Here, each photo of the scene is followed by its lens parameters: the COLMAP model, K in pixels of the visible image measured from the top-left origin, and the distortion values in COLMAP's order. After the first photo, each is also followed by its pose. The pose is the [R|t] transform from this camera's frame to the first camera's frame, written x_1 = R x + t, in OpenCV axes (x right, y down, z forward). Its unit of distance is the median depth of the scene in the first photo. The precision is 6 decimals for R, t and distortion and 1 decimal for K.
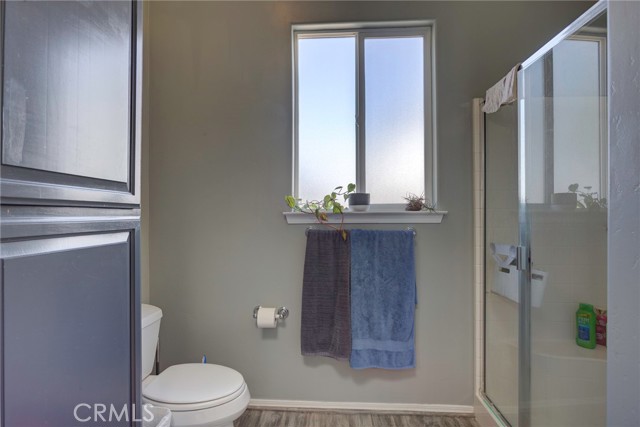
lens RADIAL K [[316.7, 0, 319.5], [0, 316.7, 213.2], [0, 0, 1]] dist [-0.015016, 0.006626]
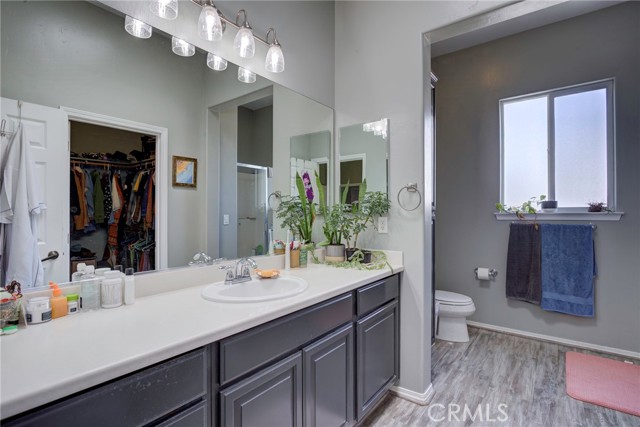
lens RADIAL K [[316.7, 0, 319.8], [0, 316.7, 213.5], [0, 0, 1]] dist [-0.015016, 0.006626]
pose [[0.830066, 0.000584, -0.557664, 0.054813], [-0.002066, 0.999996, -0.002027, 0.004966], [0.557661, 0.002835, 0.830064, -0.948073]]
